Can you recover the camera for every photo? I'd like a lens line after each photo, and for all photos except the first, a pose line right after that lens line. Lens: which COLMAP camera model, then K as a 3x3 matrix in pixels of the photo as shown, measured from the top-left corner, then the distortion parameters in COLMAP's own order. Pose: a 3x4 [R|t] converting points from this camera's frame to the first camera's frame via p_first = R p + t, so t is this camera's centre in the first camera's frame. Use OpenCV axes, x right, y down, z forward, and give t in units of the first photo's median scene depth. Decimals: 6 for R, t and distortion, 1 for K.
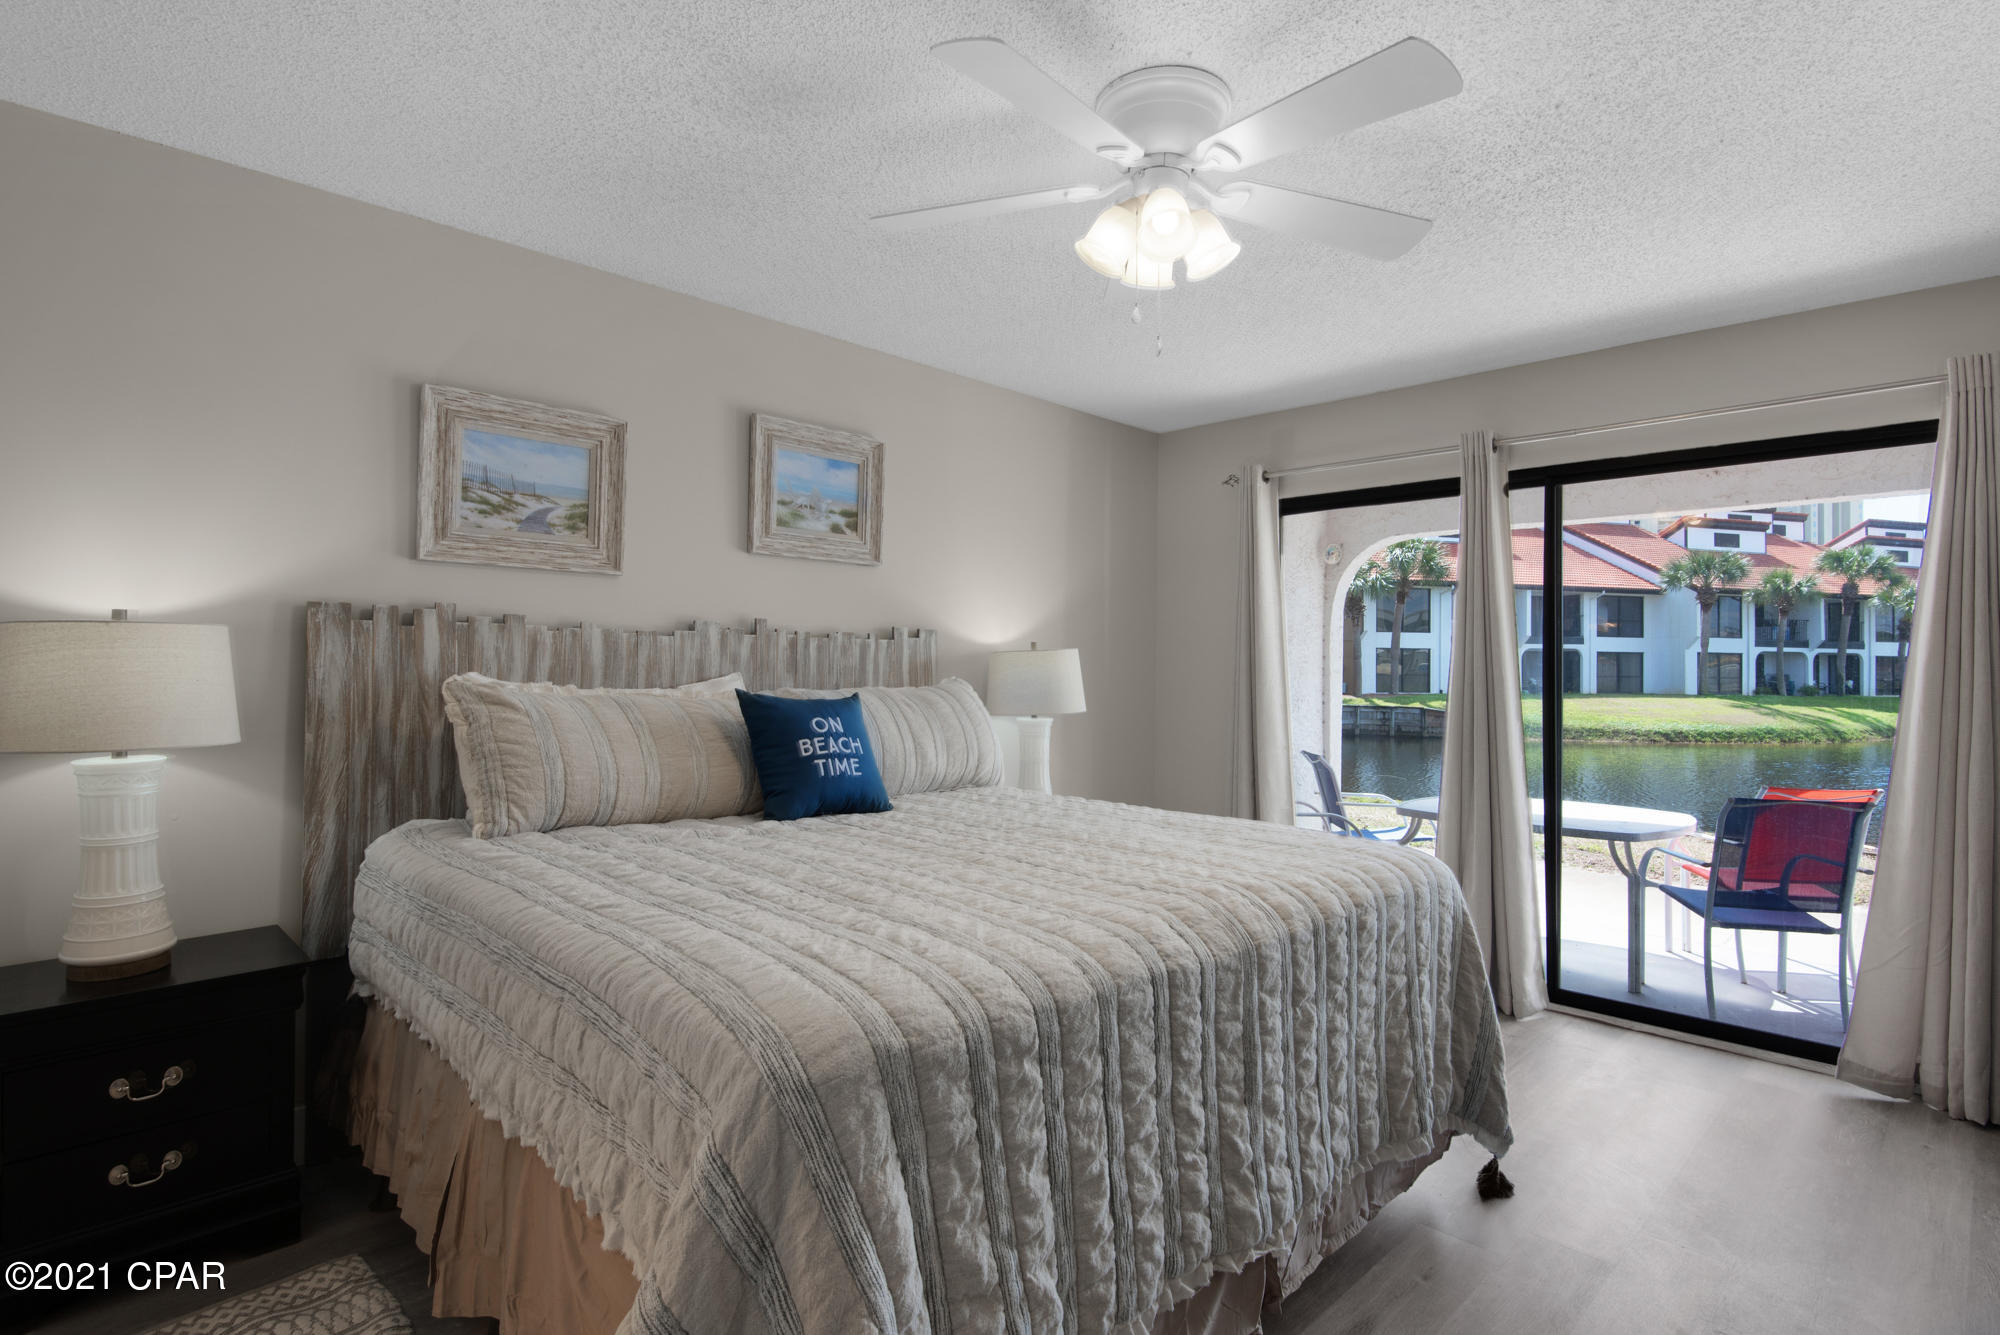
lens RADIAL K [[971.3, 0, 1019.5], [0, 971.3, 656.1], [0, 0, 1]] dist [0.005442, -0.004009]
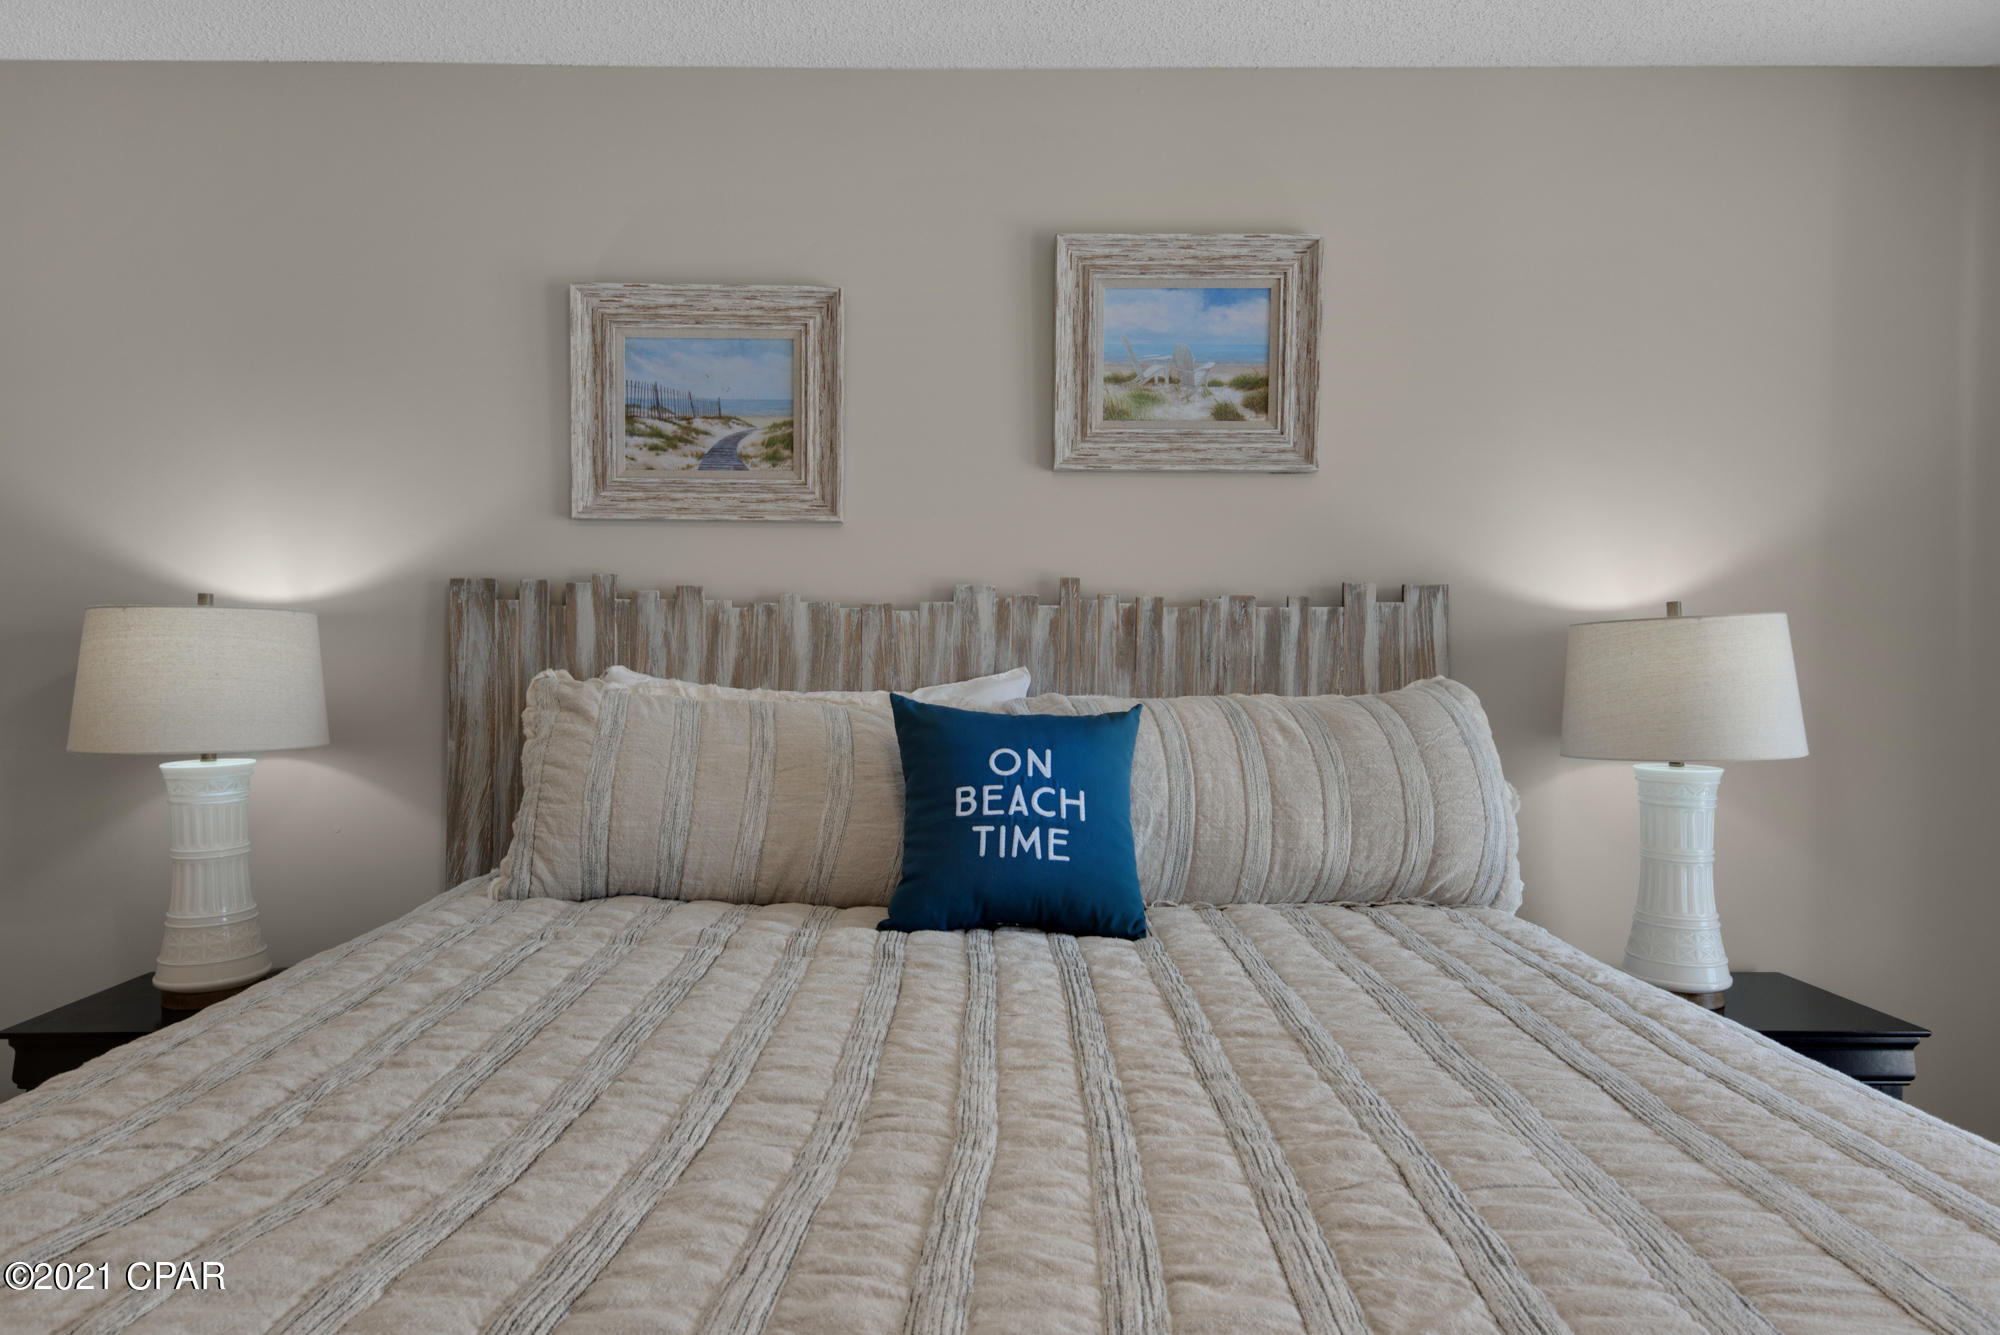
lens RADIAL K [[1246.9, 0, 987.4], [0, 1246.9, 678.6], [0, 0, 1]] dist [0.041571, -0.009988]
pose [[0.713988, 0.010702, -0.700076, 0.272232], [0.010783, 0.999597, 0.026277, 0.003712], [0.700075, -0.026310, 0.713585, 0.460812]]
